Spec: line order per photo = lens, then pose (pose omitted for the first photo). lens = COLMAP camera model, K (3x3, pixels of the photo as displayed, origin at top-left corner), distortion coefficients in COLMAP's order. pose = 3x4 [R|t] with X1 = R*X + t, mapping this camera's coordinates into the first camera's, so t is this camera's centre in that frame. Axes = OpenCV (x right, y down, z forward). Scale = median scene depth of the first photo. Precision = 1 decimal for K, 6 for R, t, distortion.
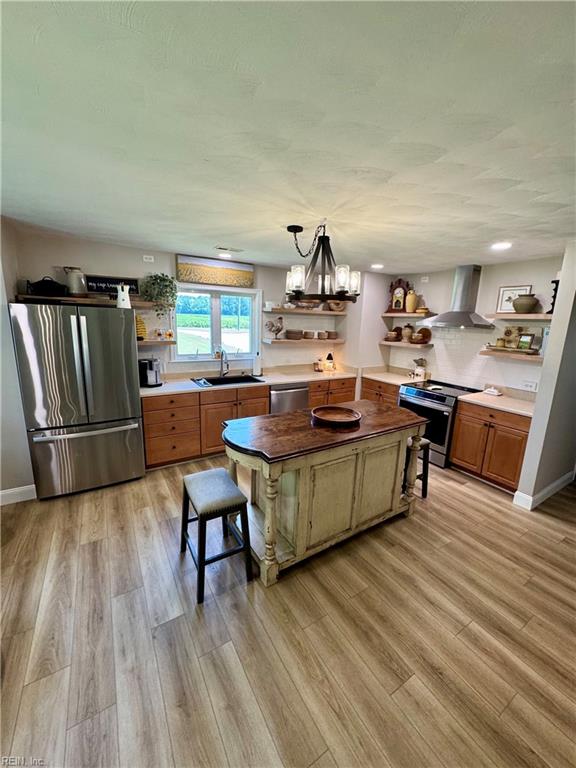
lens RADIAL K [[305.5, 0, 289.1], [0, 305.5, 383.2], [0, 0, 1]] dist [-0.006926, 0.001495]
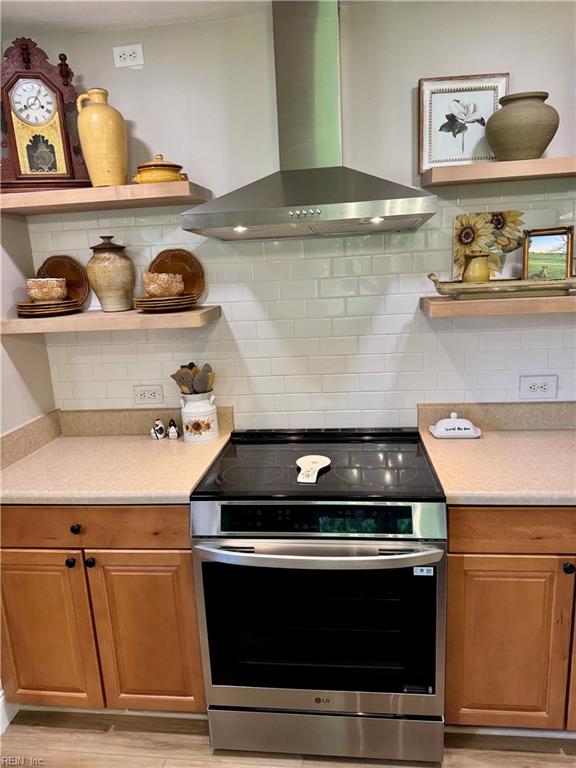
lens RADIAL K [[542.1, 0, 292.4], [0, 542.1, 391.0], [0, 0, 1]] dist [0.048404, -0.055254]
pose [[0.619402, -0.233023, 0.749695, 0.148945], [0.227514, 0.967235, 0.112667, -0.109769], [-0.751385, 0.100780, 0.652123, 0.748194]]
